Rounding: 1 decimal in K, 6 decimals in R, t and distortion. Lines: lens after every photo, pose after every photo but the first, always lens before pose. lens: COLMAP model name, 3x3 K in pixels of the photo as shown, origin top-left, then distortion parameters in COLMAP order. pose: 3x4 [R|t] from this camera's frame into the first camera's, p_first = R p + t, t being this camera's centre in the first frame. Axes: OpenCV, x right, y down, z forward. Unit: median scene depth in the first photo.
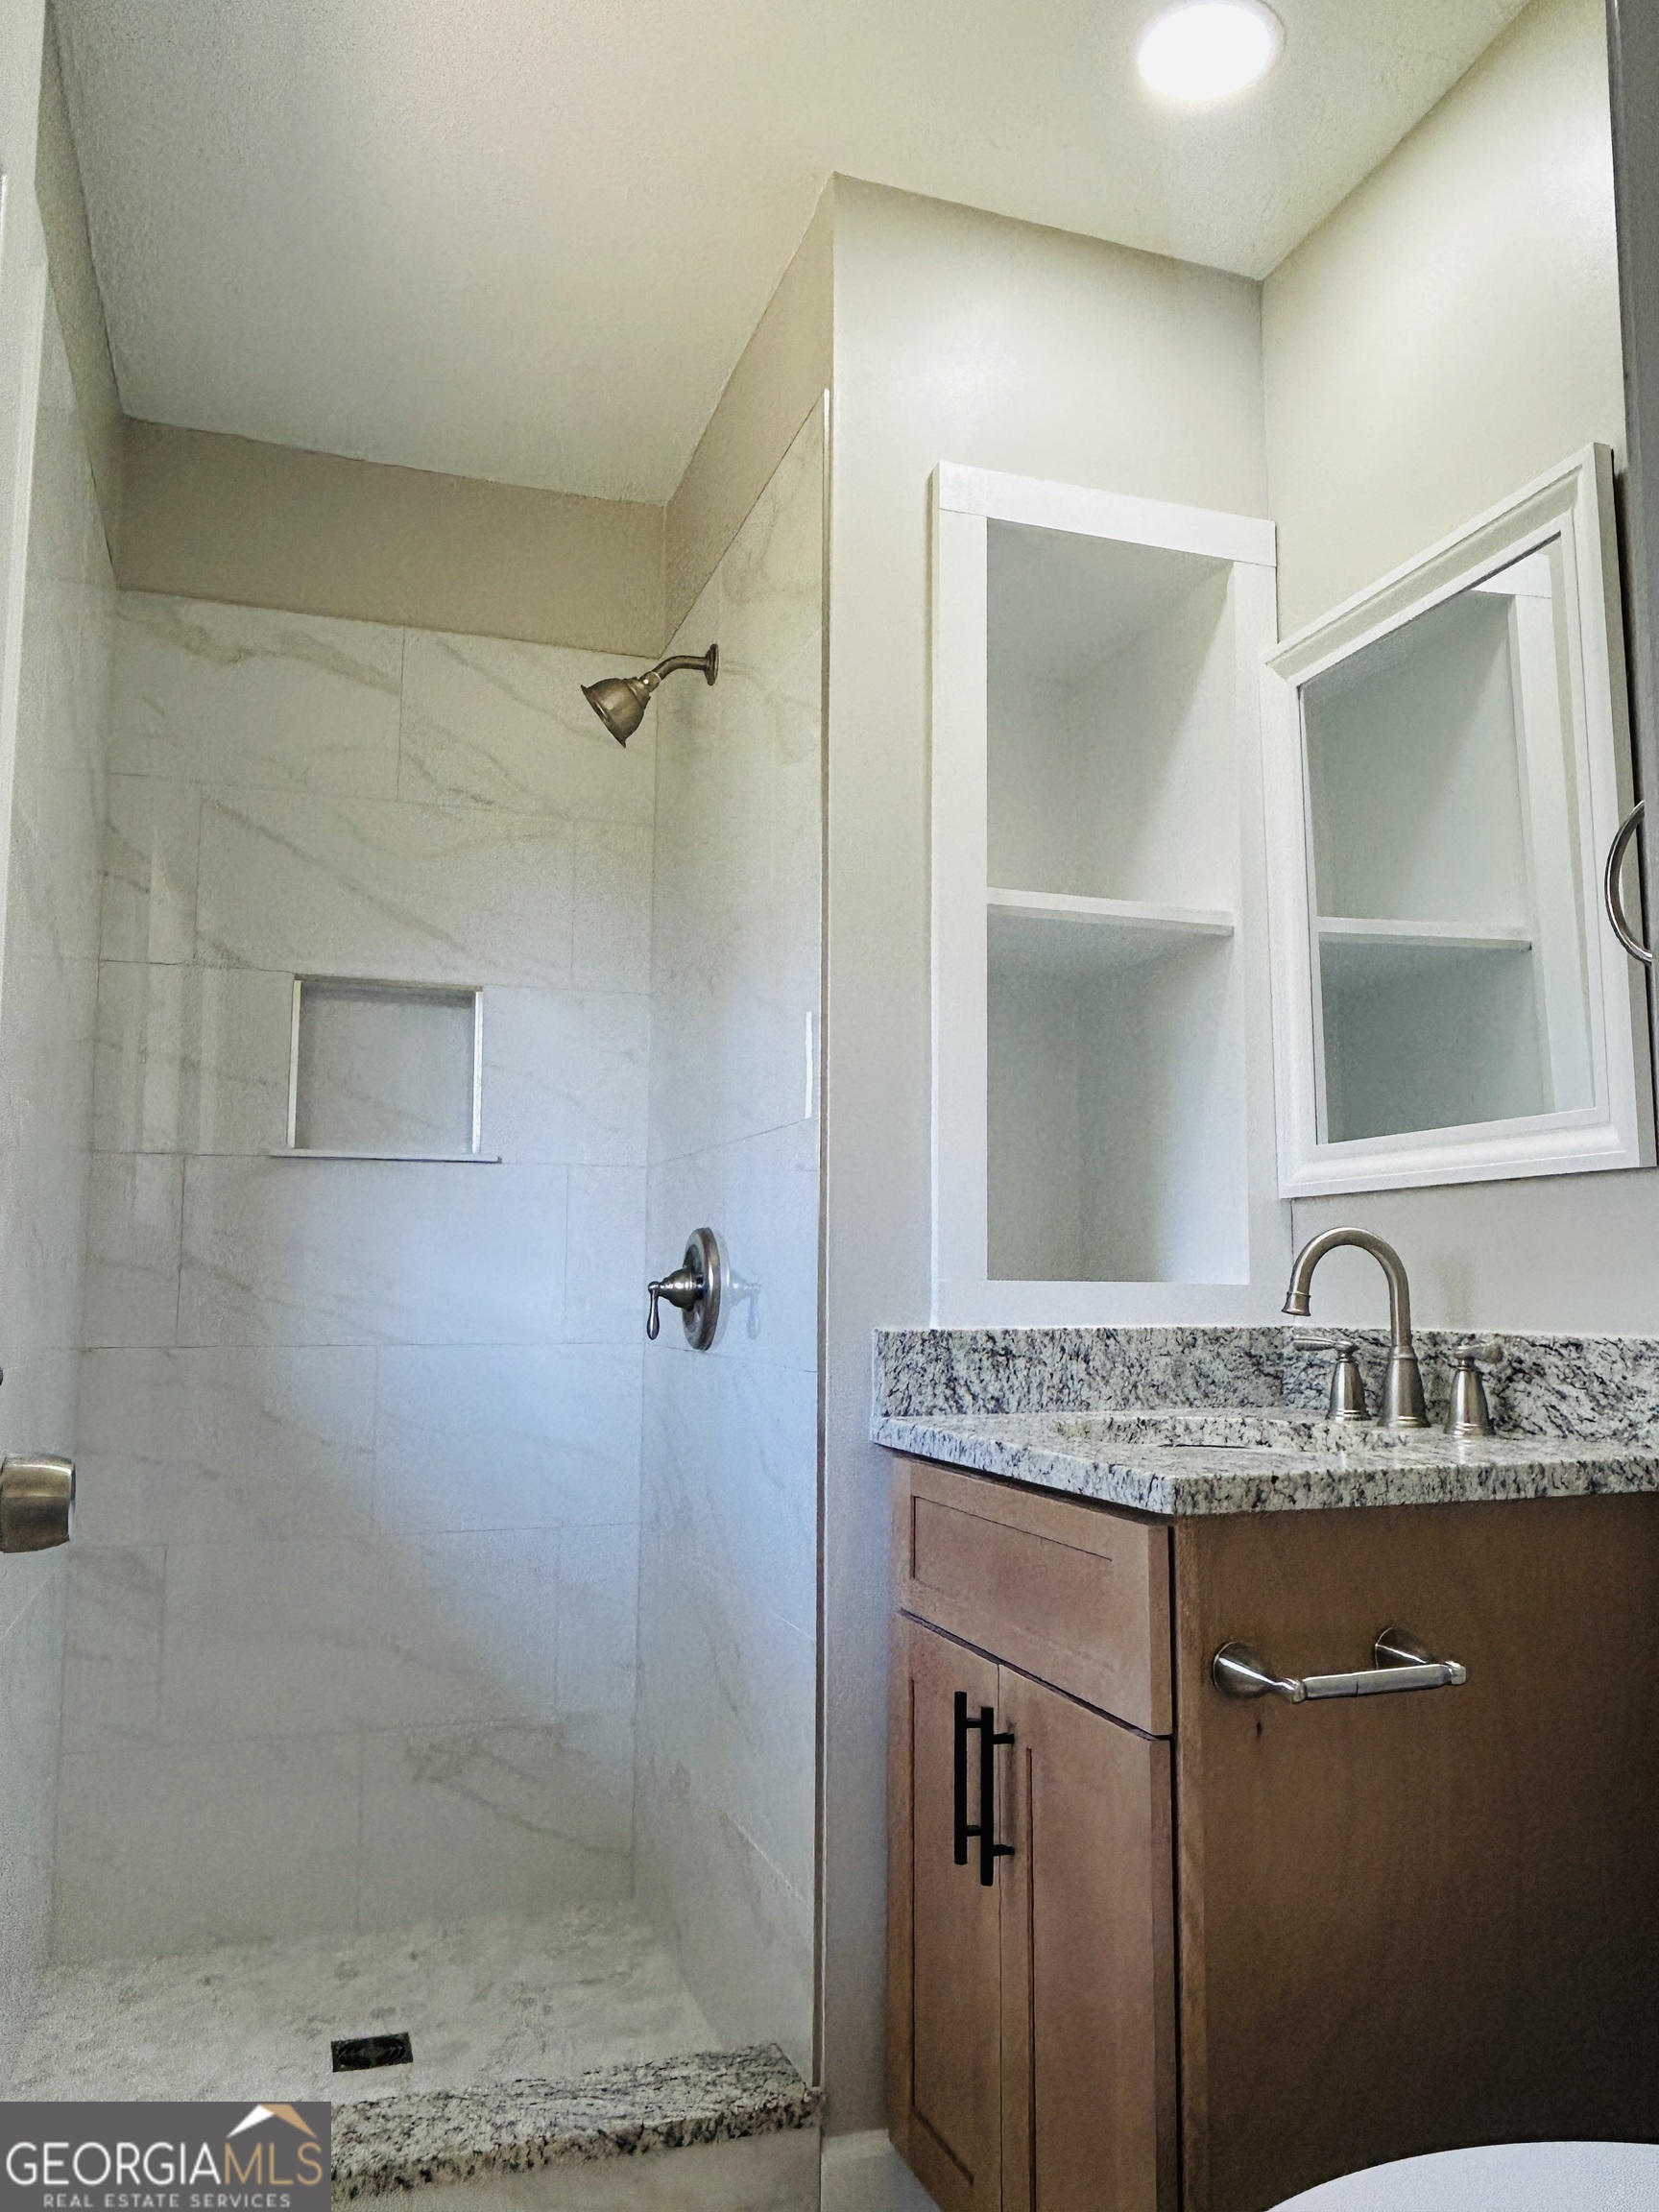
lens RADIAL K [[1661.9, 0, 852.1], [0, 1661.9, 1113.1], [0, 0, 1]] dist [0.011757, -0.030540]
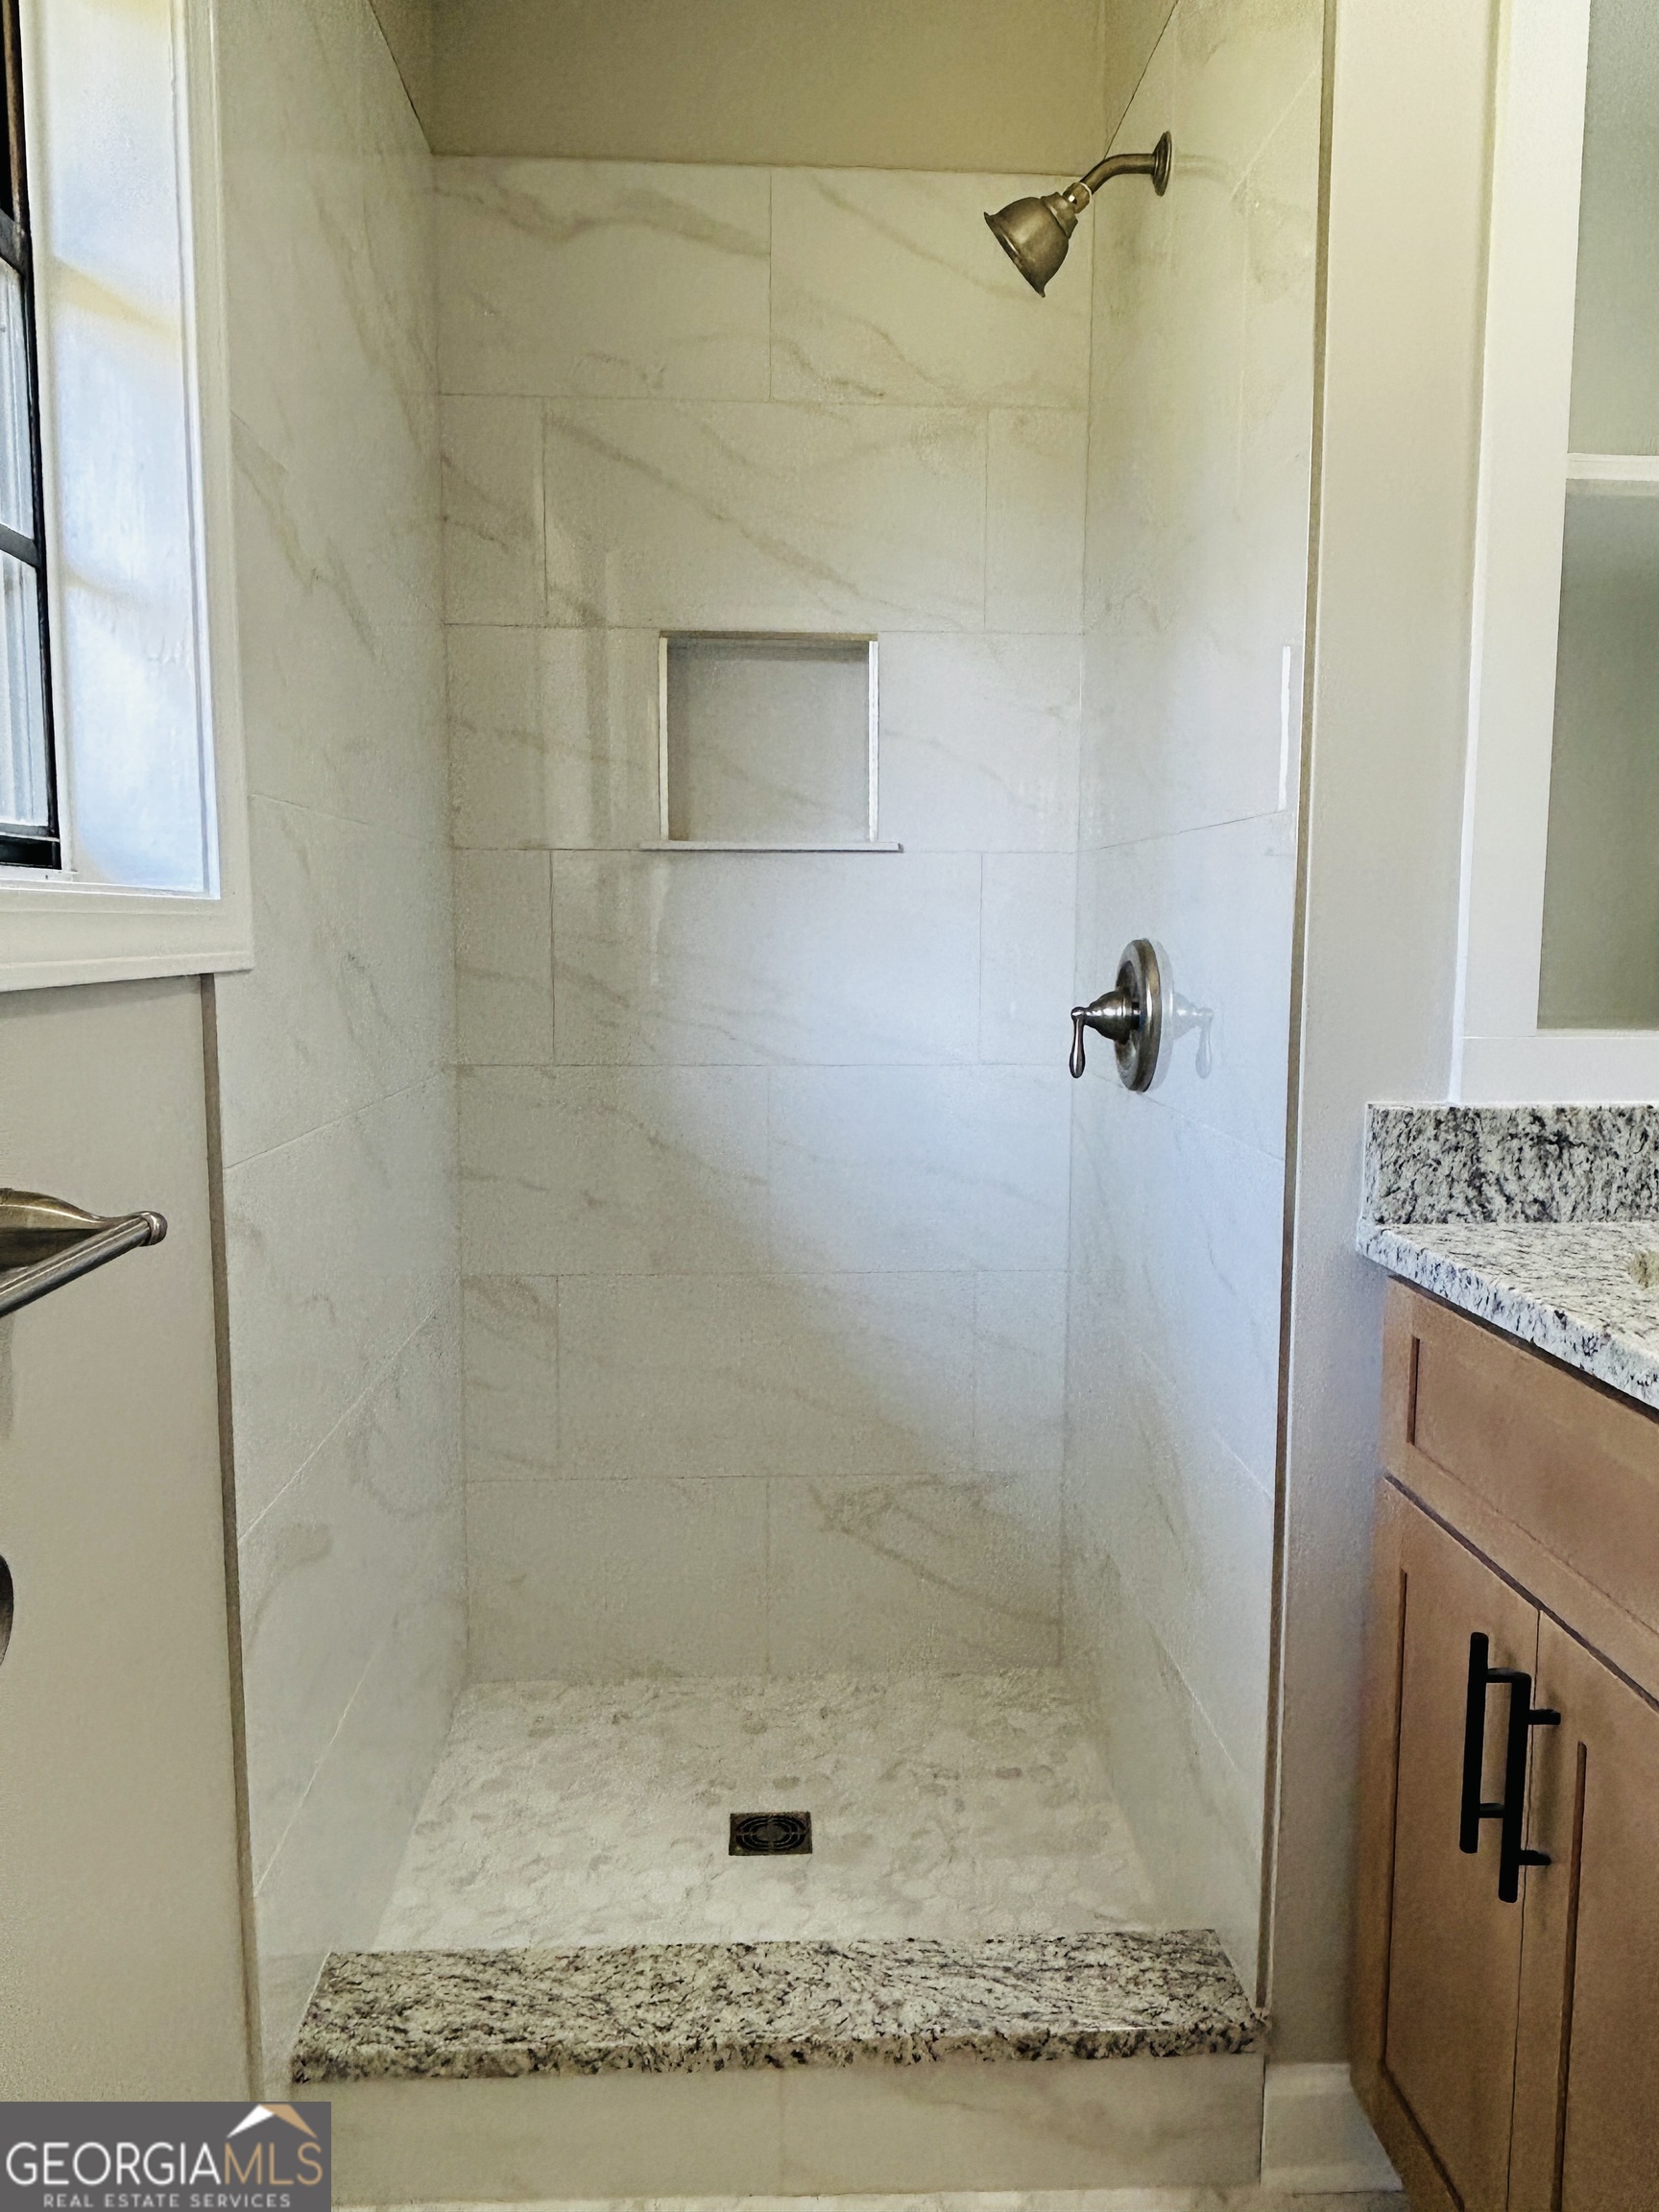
lens RADIAL K [[1661.9, 0, 852.1], [0, 1661.9, 1113.1], [0, 0, 1]] dist [0.011757, -0.030540]
pose [[0.962314, 0.030338, -0.270243, -0.006133], [0.028229, 0.977245, 0.210227, -0.023178], [0.270472, -0.209933, 0.939560, 0.225048]]
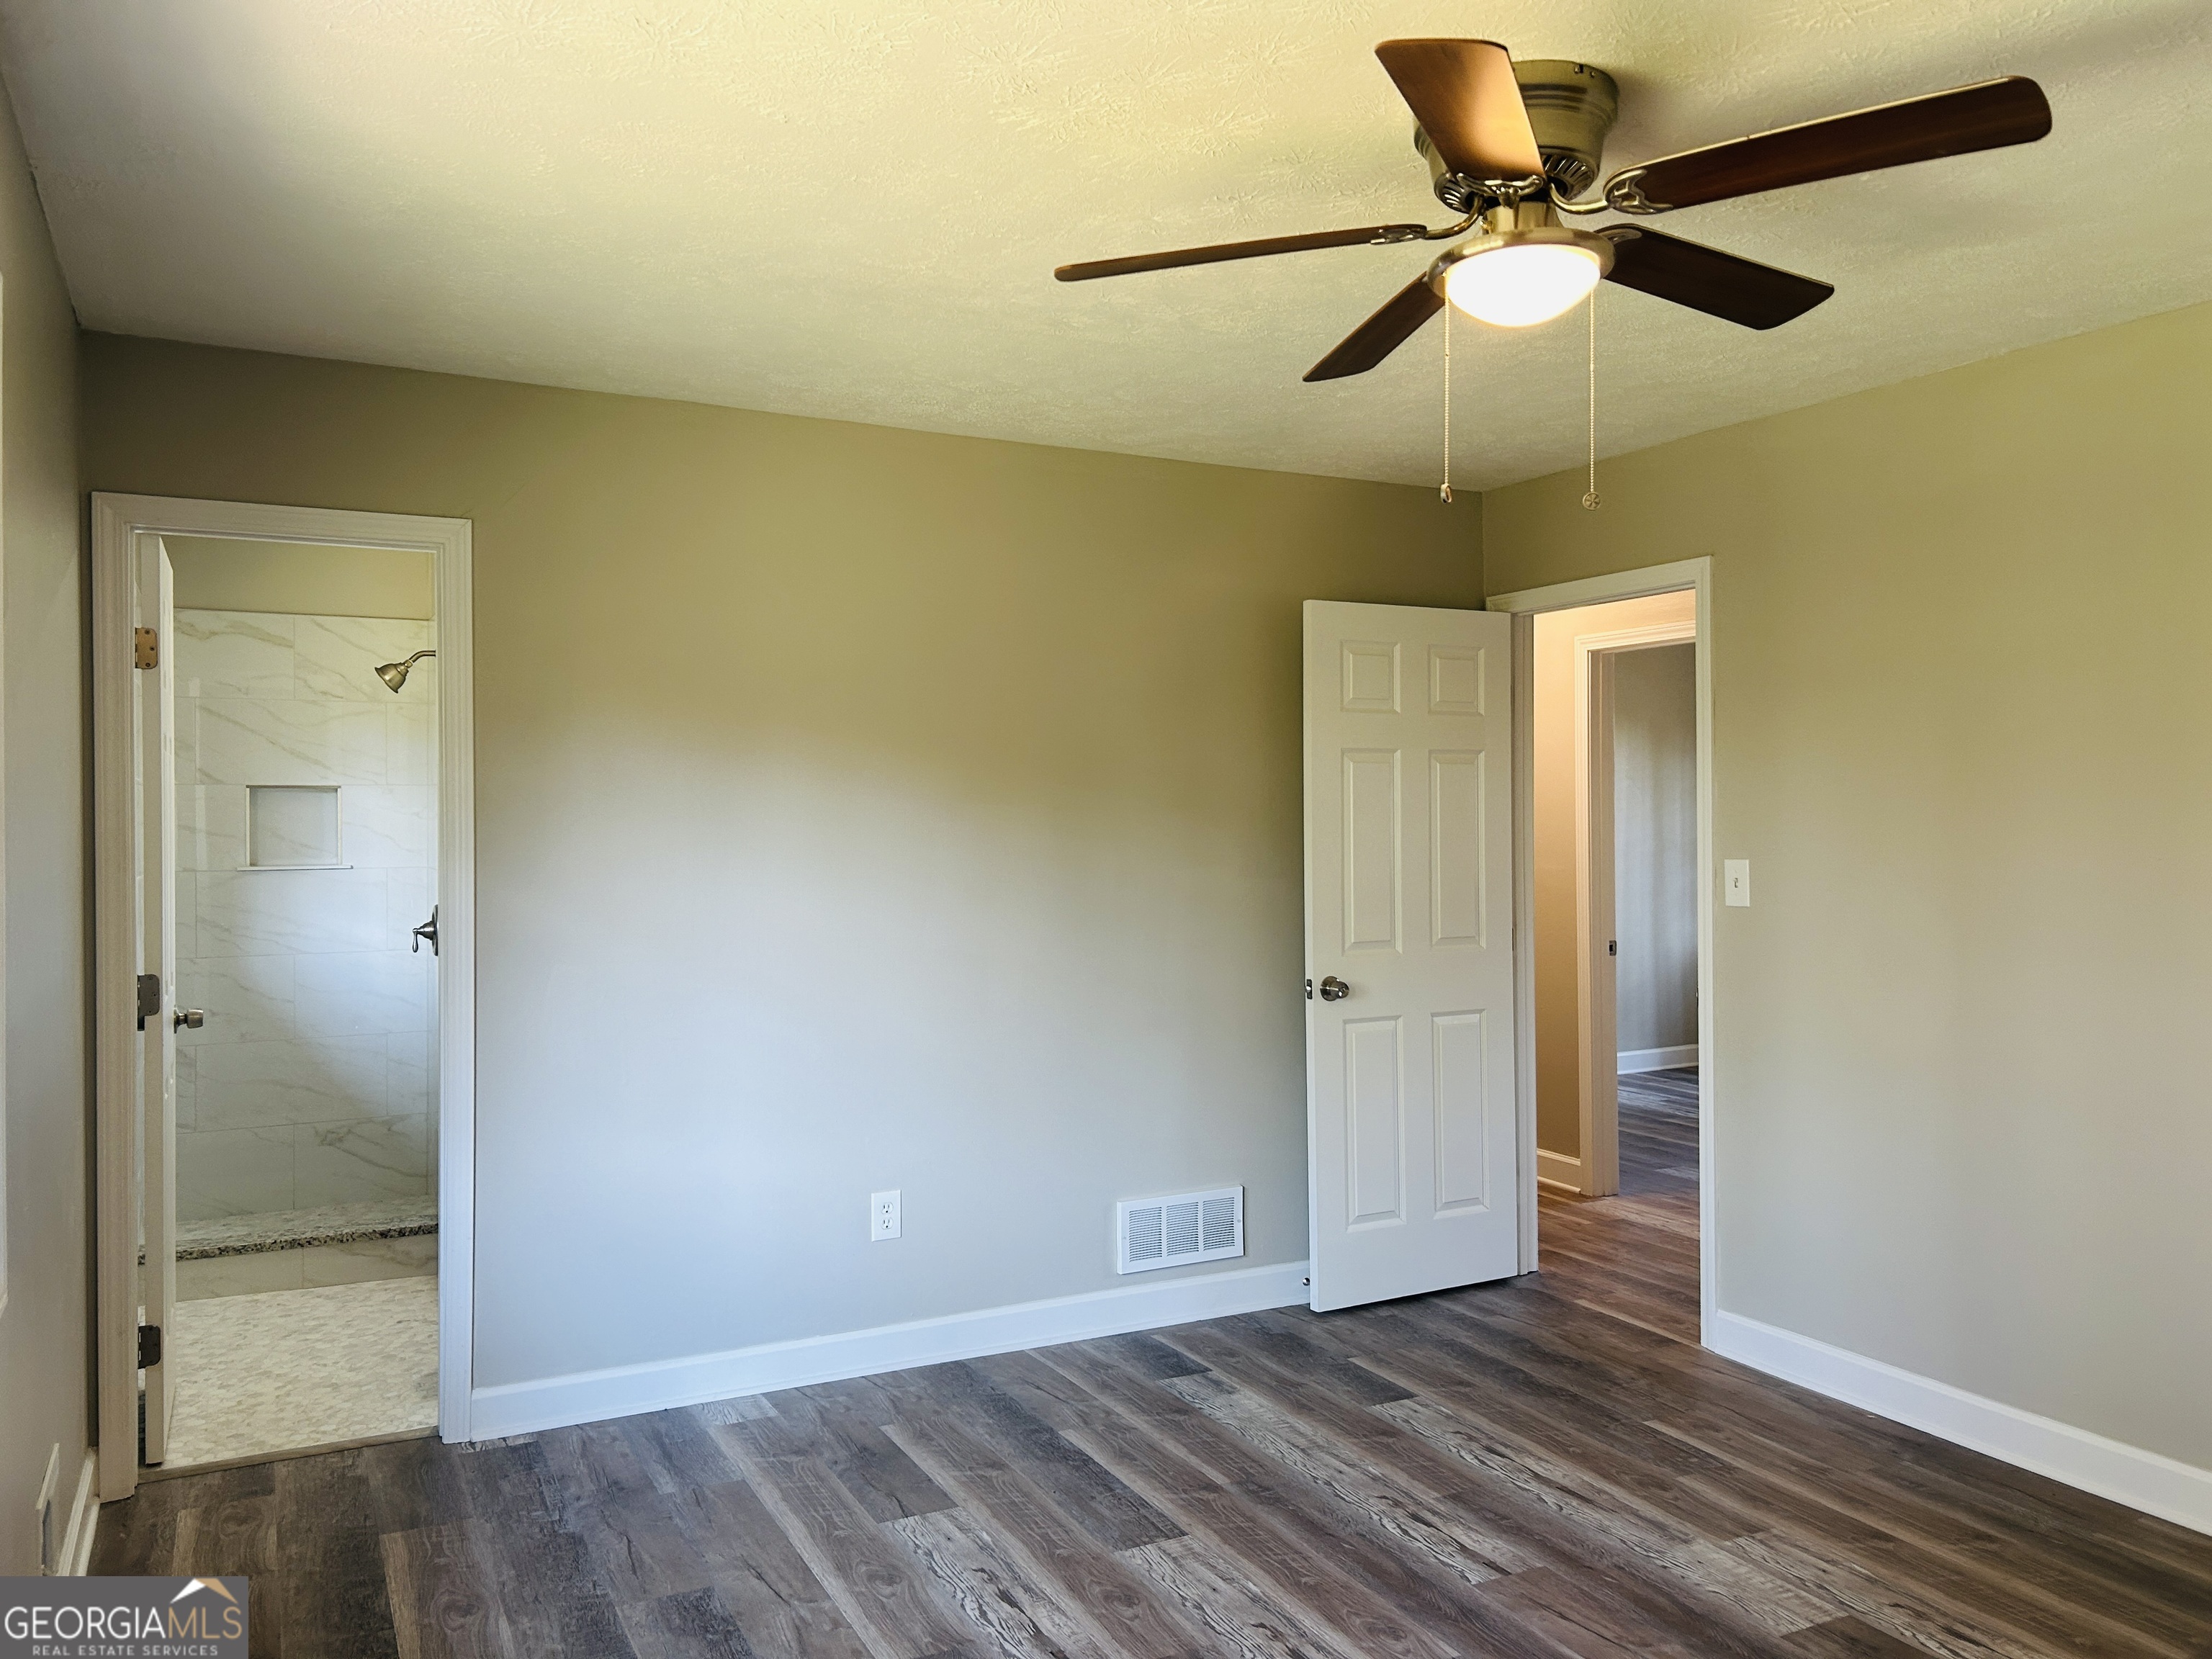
lens RADIAL K [[1665.1, 0, 1114.6], [0, 1665.1, 823.8], [0, 0, 1]] dist [0.041385, -0.038489]
pose [[0.989654, -0.006963, 0.143304, 0.580787], [-0.008440, 0.994267, 0.106591, -0.341531], [-0.143224, -0.106698, 0.983922, -1.625950]]
